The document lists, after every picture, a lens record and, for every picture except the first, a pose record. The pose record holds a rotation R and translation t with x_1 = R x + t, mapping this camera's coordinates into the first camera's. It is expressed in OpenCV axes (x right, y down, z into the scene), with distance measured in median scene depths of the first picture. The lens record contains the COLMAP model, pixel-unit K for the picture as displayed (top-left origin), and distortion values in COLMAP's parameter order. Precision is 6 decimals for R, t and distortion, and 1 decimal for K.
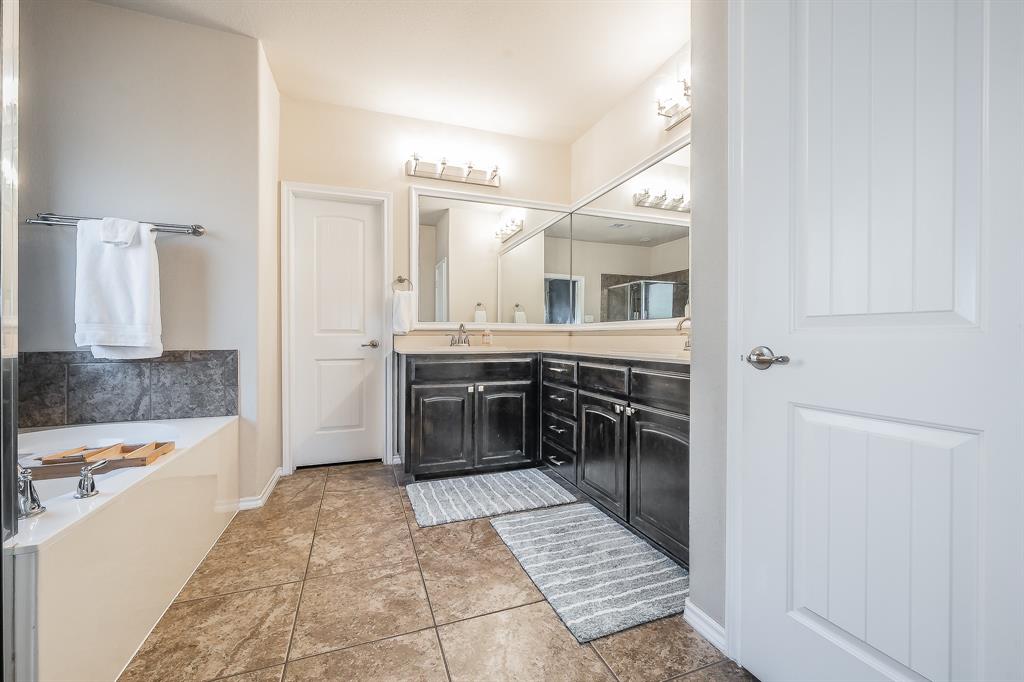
lens RADIAL K [[395.0, 0, 504.0], [0, 395.0, 336.1], [0, 0, 1]] dist [-0.000548, -0.000483]
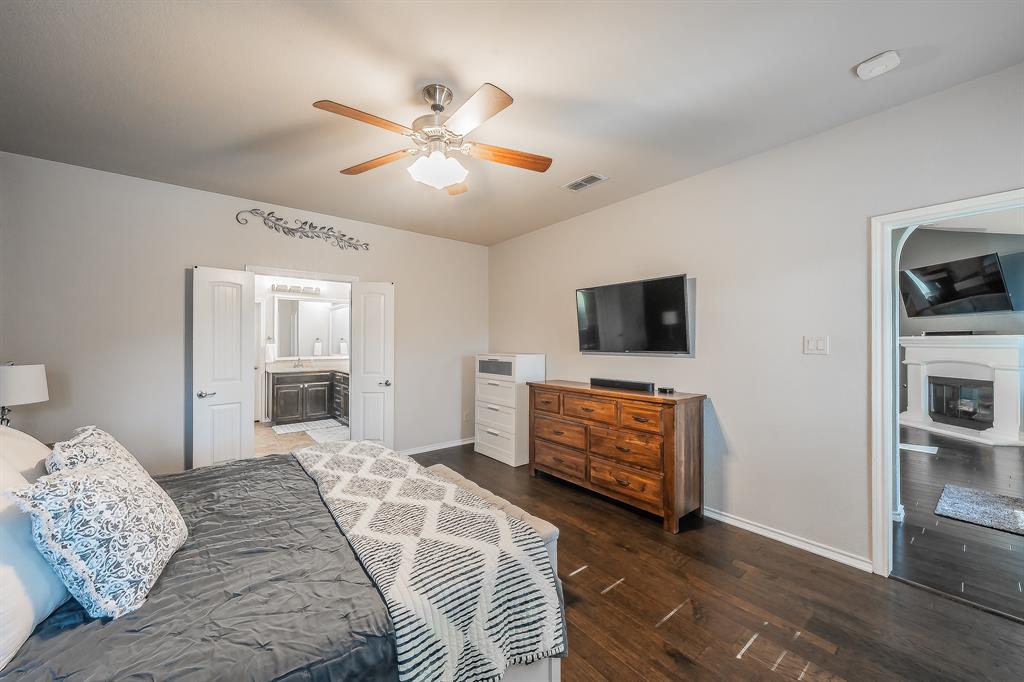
lens RADIAL K [[368.4, 0, 483.3], [0, 368.4, 336.8], [0, 0, 1]] dist [-0.006709, 0.000902]
pose [[0.960253, -0.002077, 0.279123, 0.415516], [0.006345, 0.999876, -0.014390, -0.152778], [-0.279058, 0.015589, 0.960148, -1.729620]]
